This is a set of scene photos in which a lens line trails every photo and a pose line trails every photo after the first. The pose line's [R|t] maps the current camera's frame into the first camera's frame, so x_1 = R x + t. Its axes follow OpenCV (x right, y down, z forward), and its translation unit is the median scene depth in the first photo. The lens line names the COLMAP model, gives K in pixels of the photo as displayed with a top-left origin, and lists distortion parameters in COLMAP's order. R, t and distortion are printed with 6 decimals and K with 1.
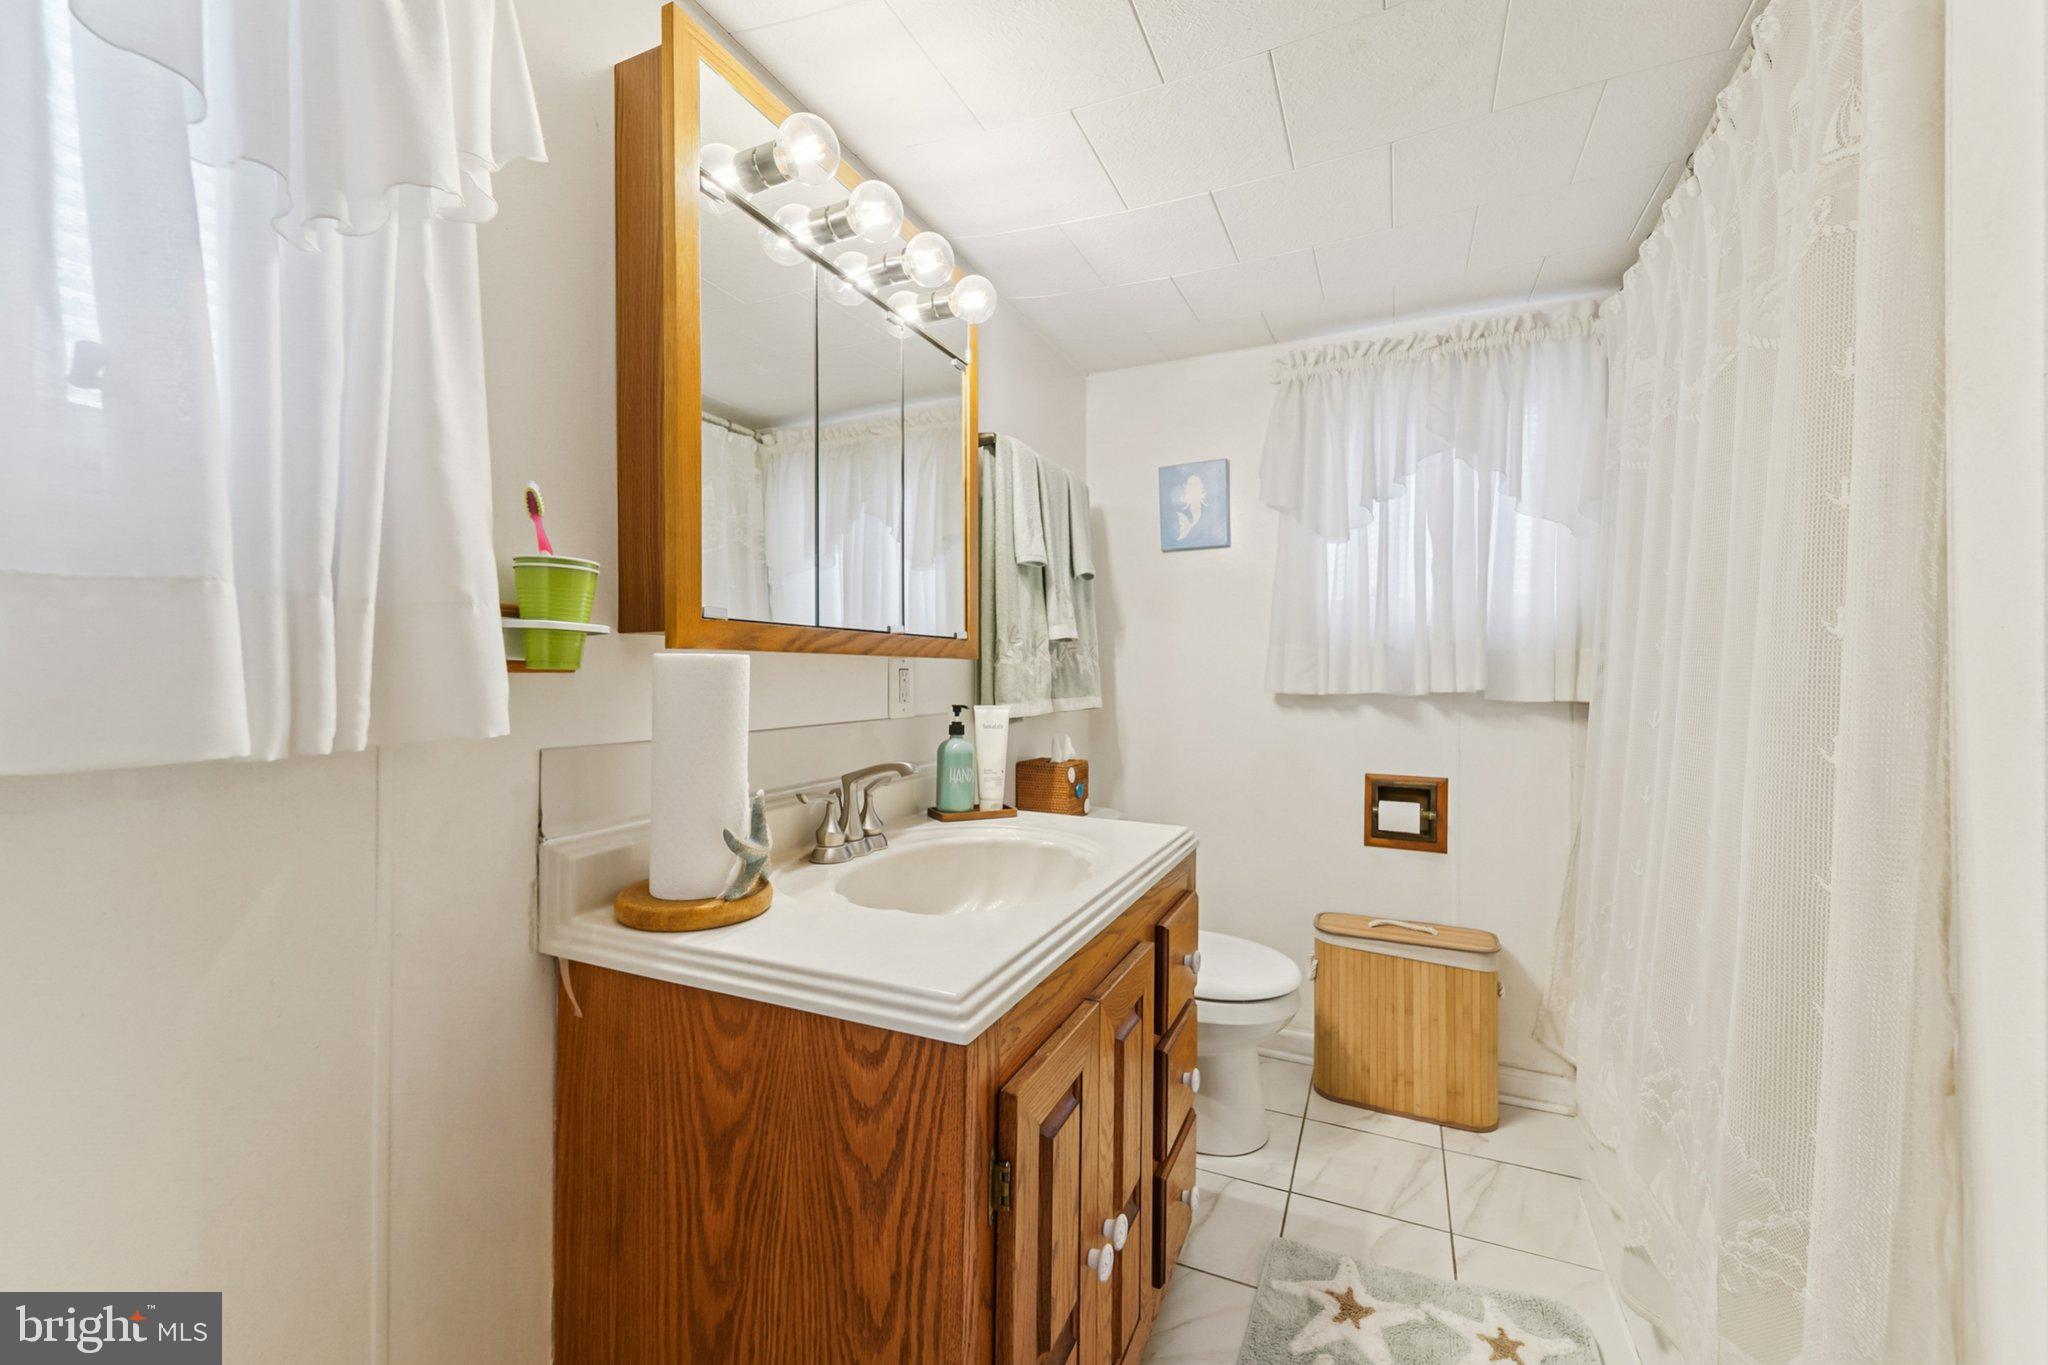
lens RADIAL K [[831.2, 0, 1021.9], [0, 831.2, 683.6], [0, 0, 1]] dist [0.013499, -0.001753]
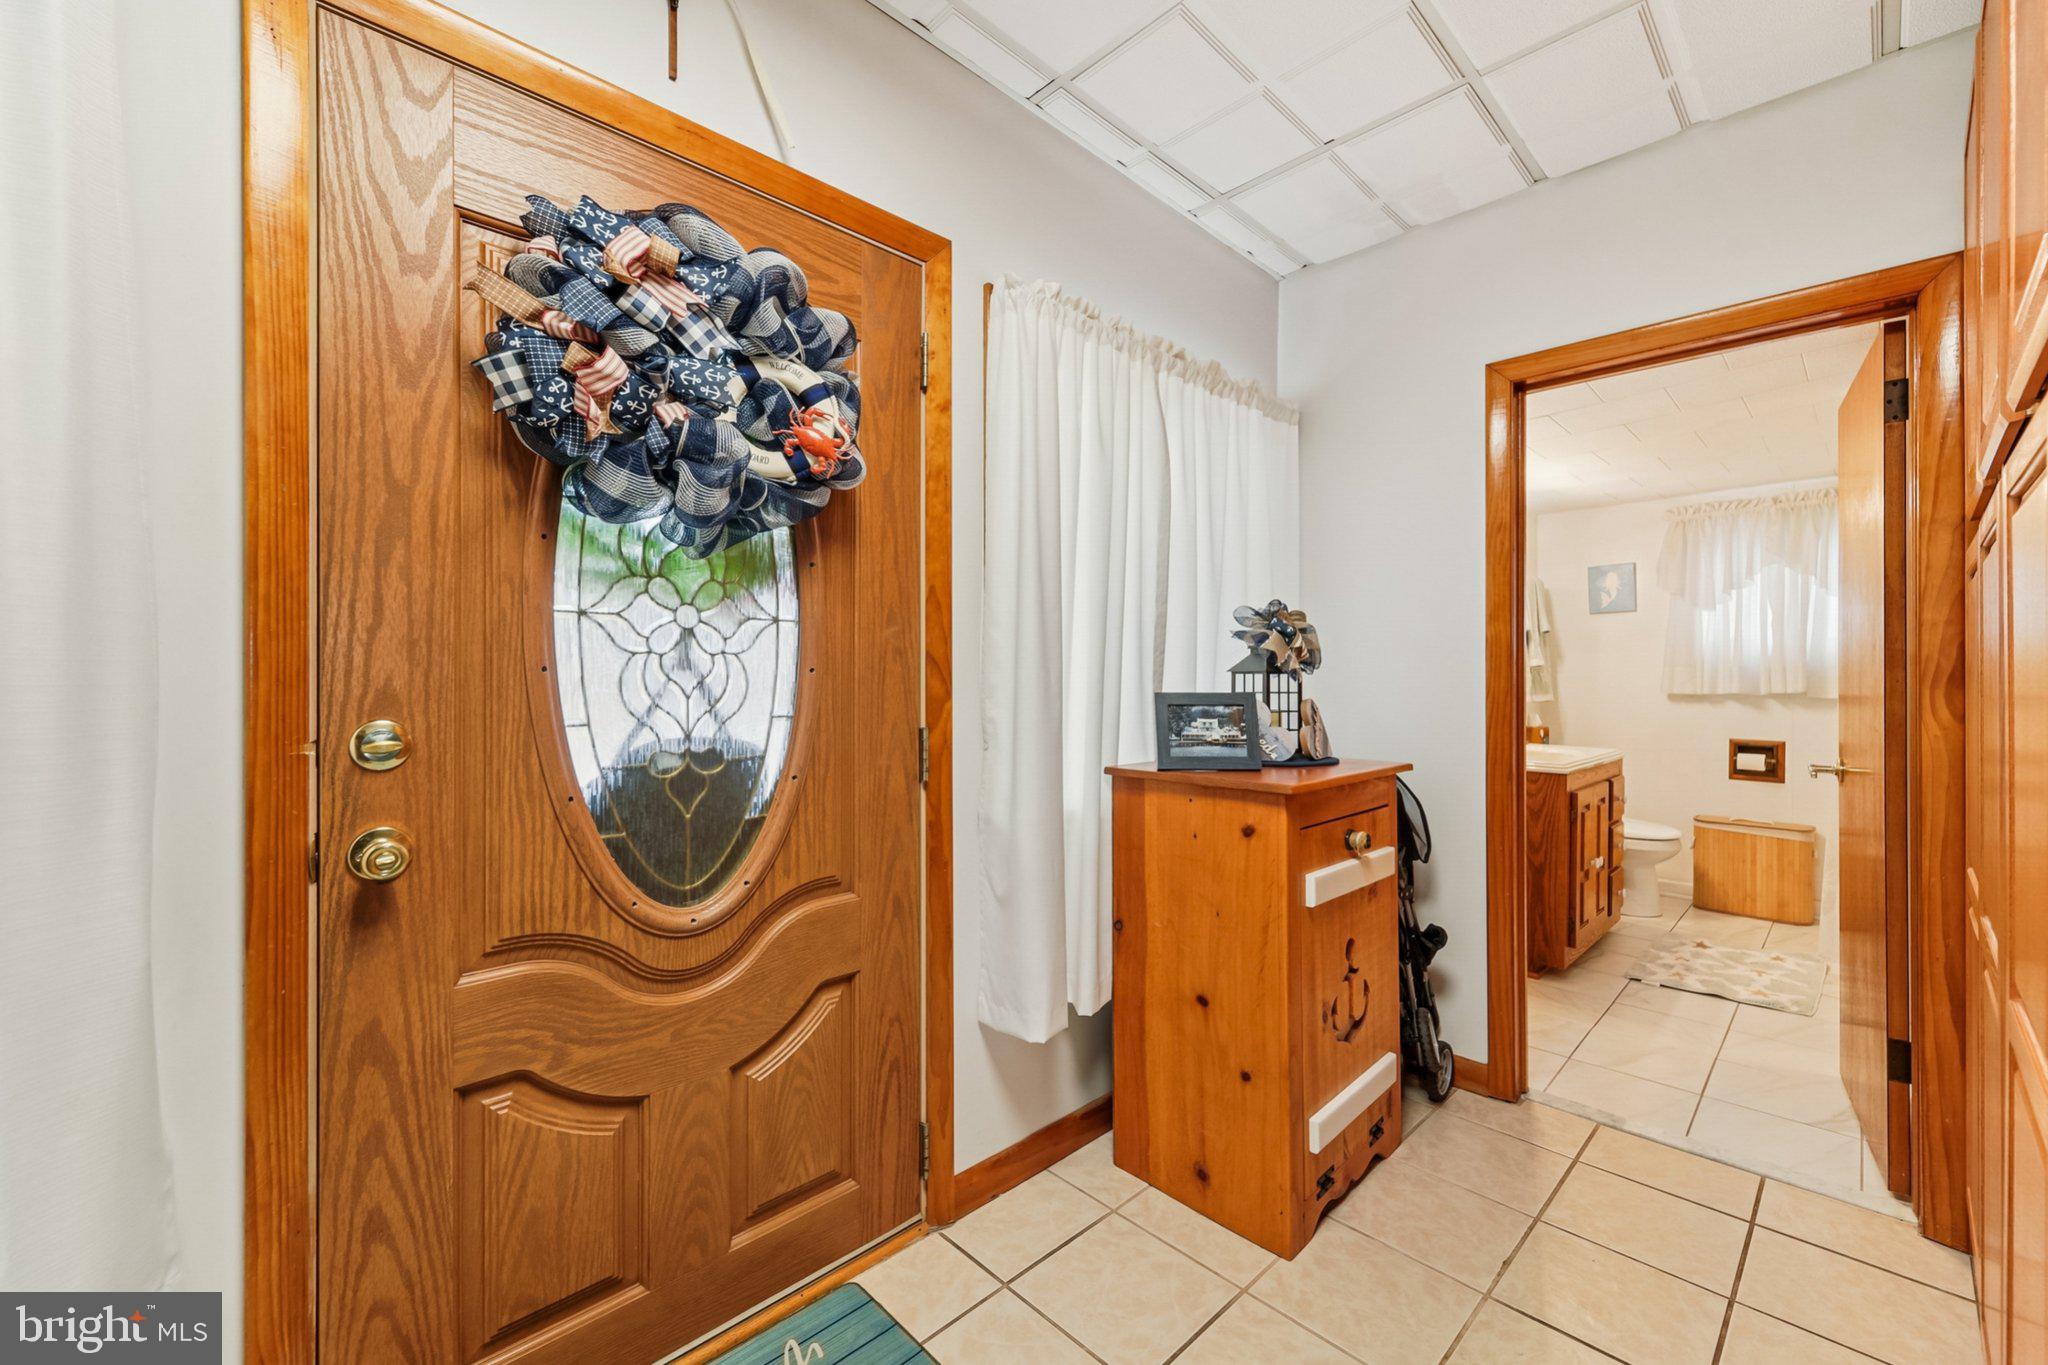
lens RADIAL K [[831.2, 0, 1026.3], [0, 831.2, 682.1], [0, 0, 1]] dist [0.013499, -0.001753]
pose [[0.932426, 0.001228, -0.361359, -0.358907], [-0.004646, 0.999952, -0.008590, 0.009752], [0.361332, 0.009689, 0.932387, -1.277868]]
